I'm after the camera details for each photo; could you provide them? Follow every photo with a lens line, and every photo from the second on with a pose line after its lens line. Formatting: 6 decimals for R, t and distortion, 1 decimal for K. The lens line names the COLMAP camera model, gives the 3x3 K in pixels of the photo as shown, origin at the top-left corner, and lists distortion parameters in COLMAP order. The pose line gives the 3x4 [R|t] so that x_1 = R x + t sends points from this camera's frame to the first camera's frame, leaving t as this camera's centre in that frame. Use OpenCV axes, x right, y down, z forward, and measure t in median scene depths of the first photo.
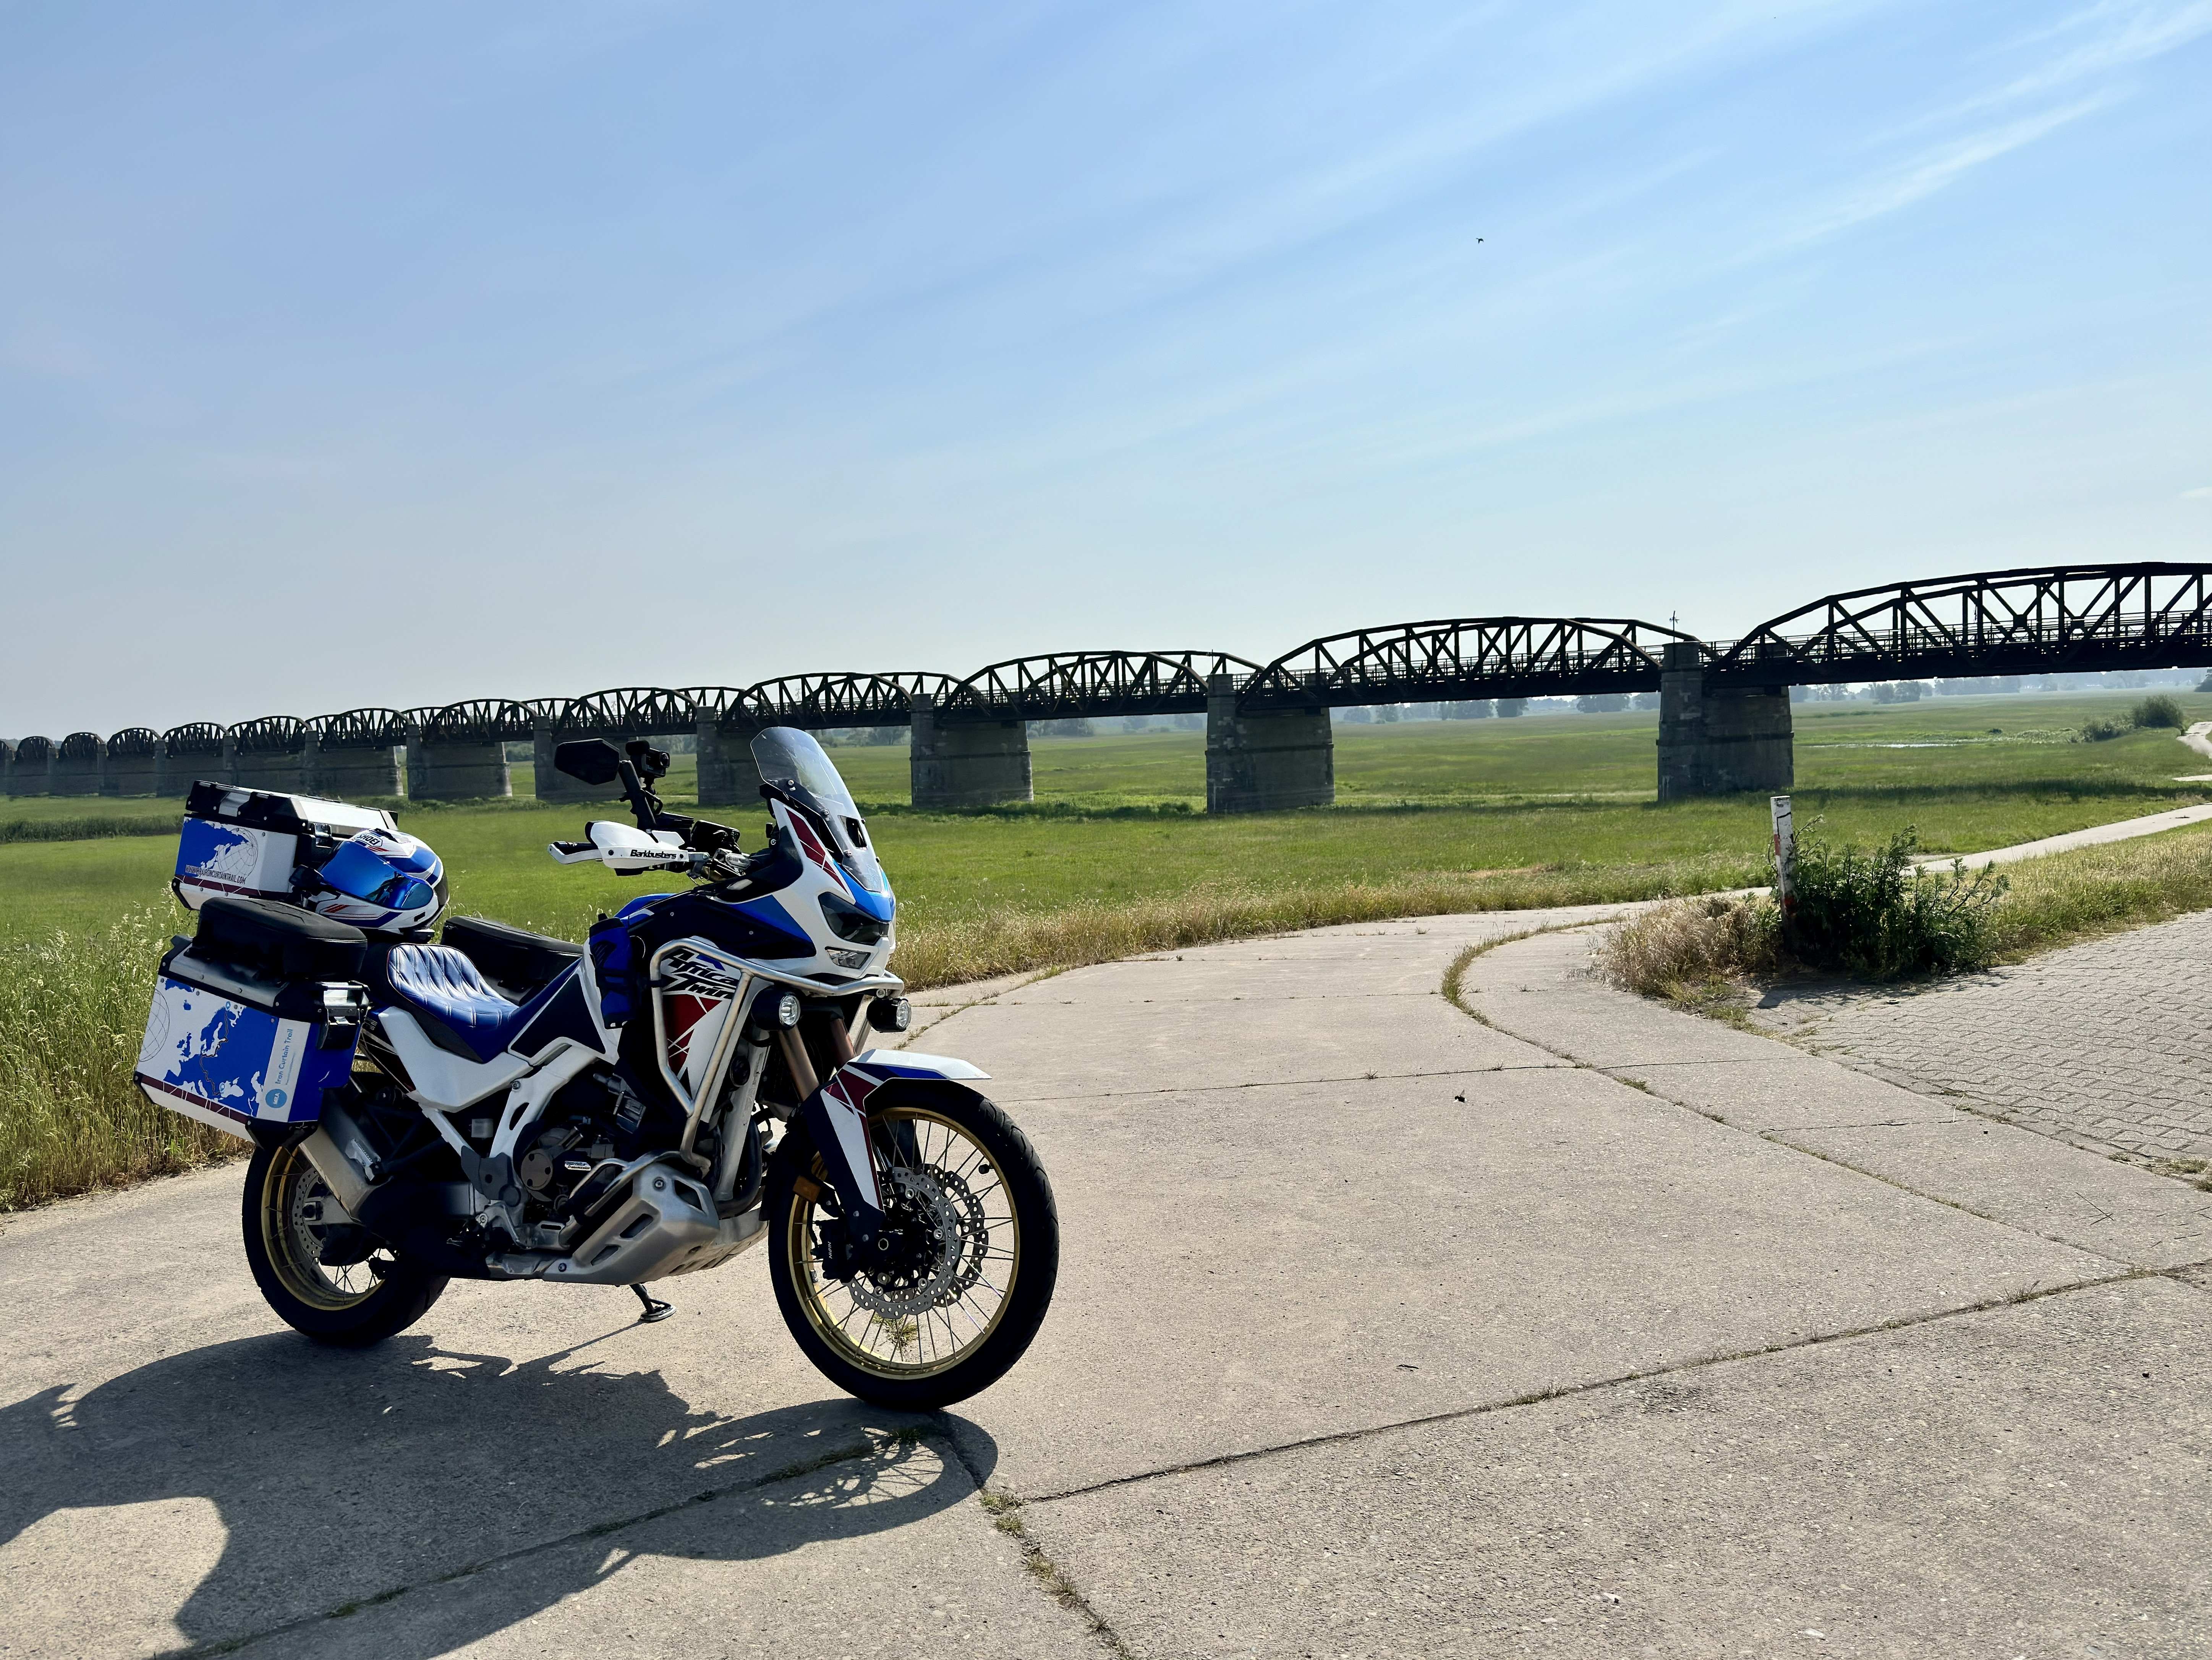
lens RADIAL K [[1799.3, 0, 1161.8], [0, 1799.3, 827.2], [0, 0, 1]] dist [0.139145, -0.272372]
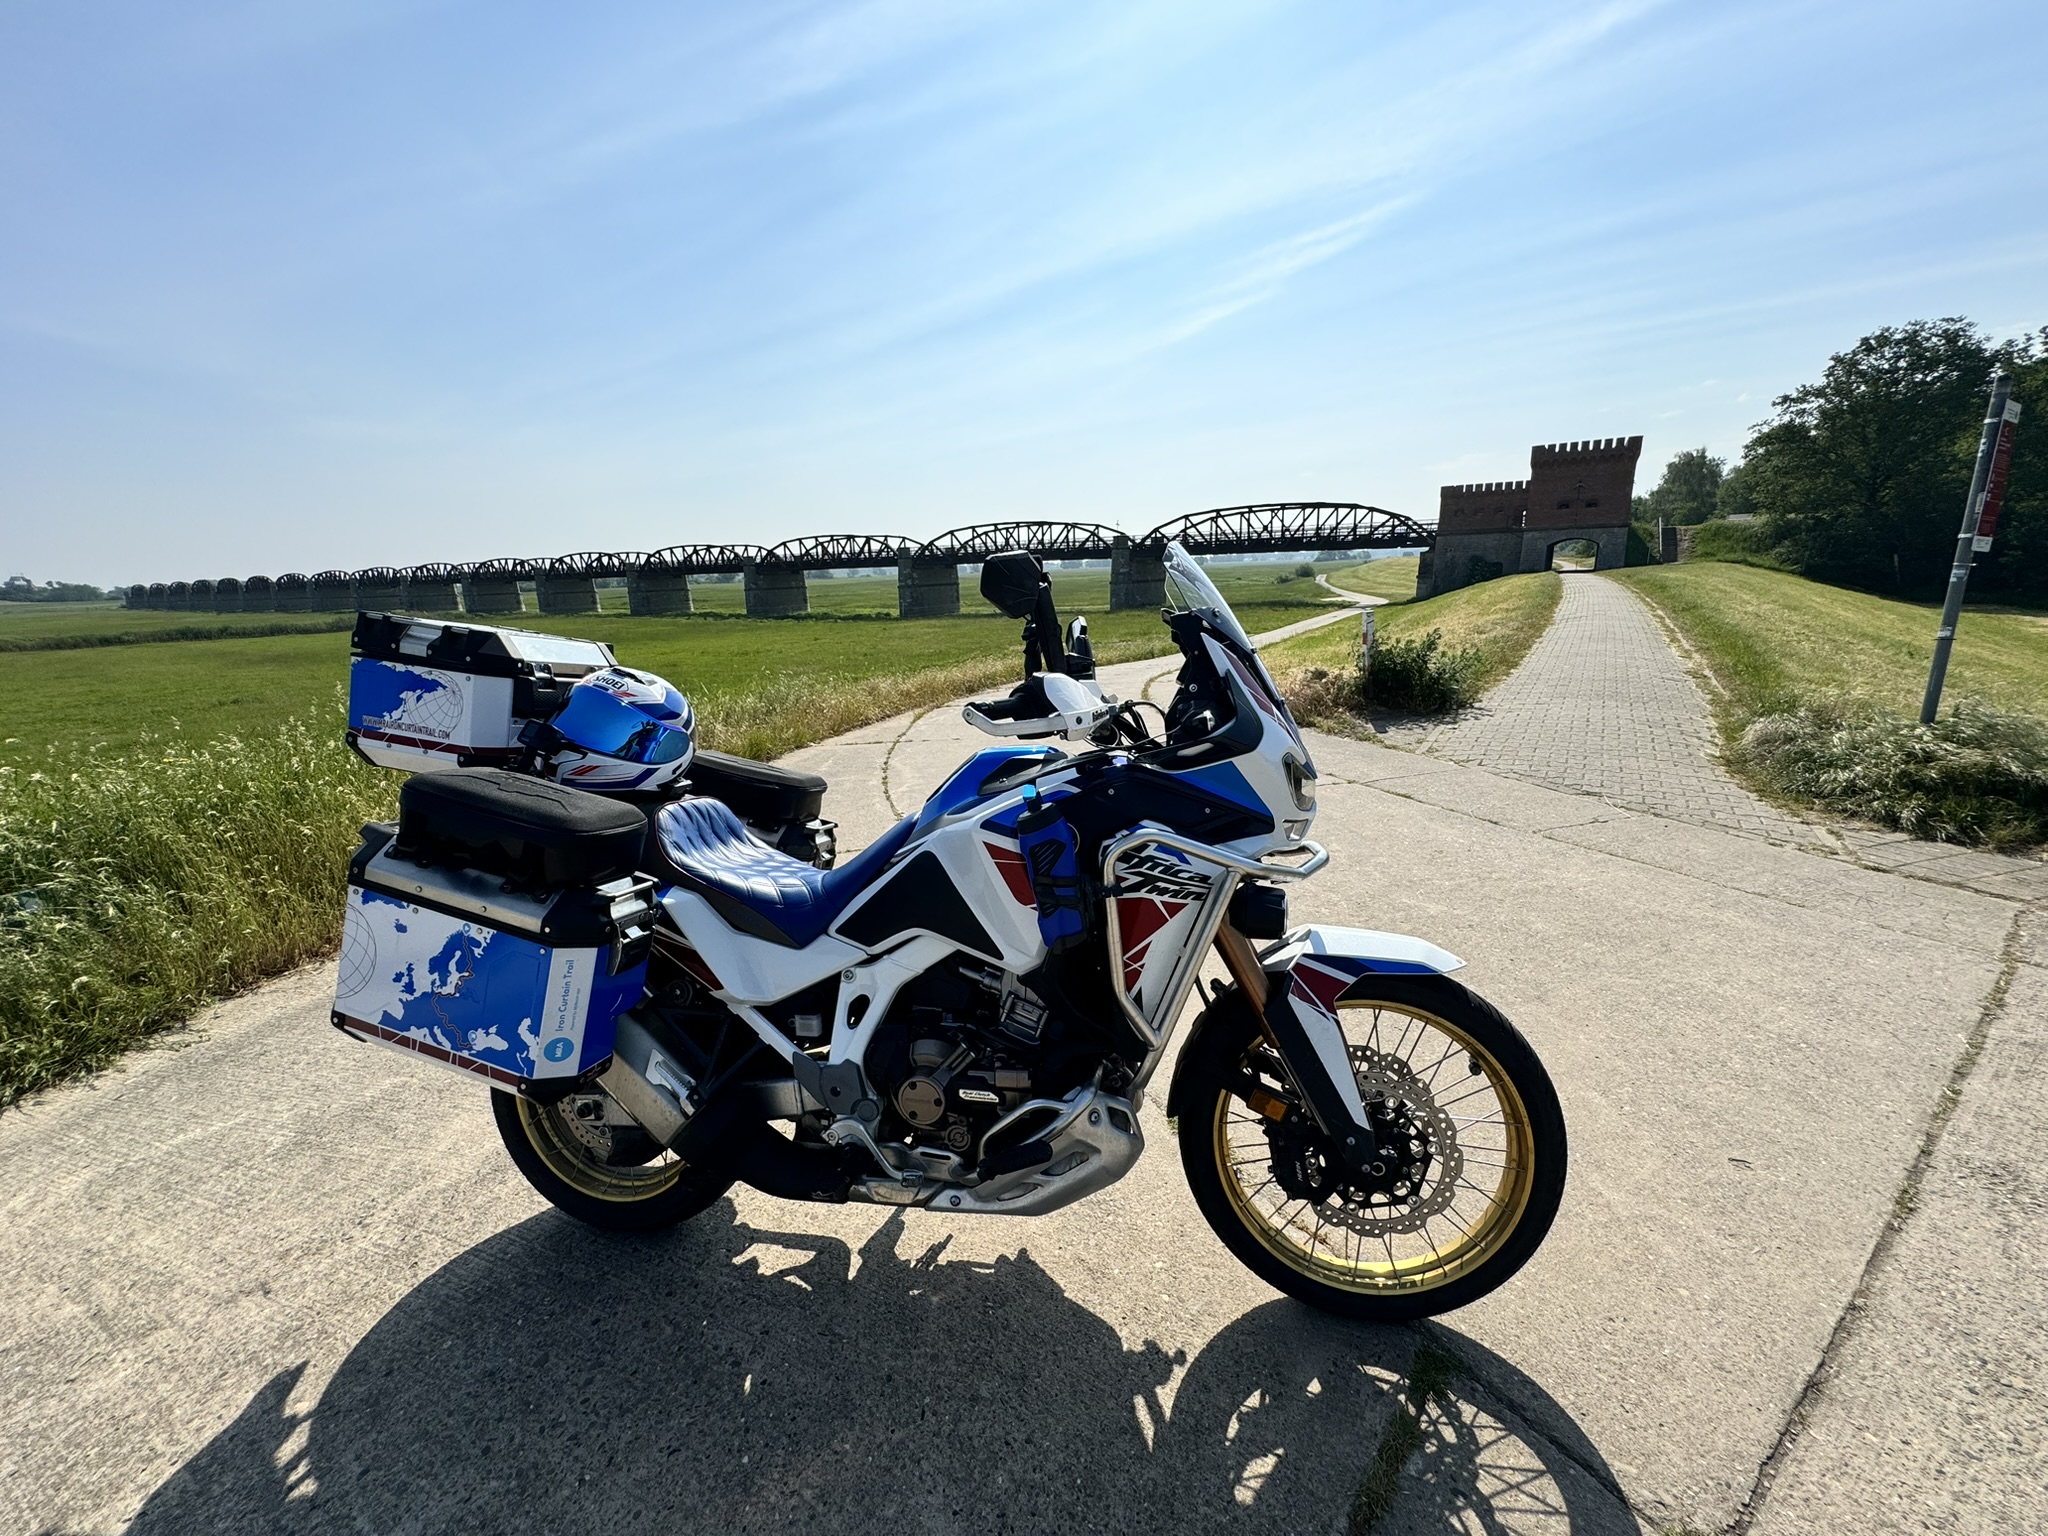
lens RADIAL K [[801.3, 0, 1024.0], [0, 801.3, 768.0], [0, 0, 1]] dist [0.002933, -0.011583]
pose [[0.977067, -0.045148, 0.208089, -0.320543], [0.007151, 0.983669, 0.179844, -0.018672], [-0.212811, -0.174232, 0.961434, 0.591735]]
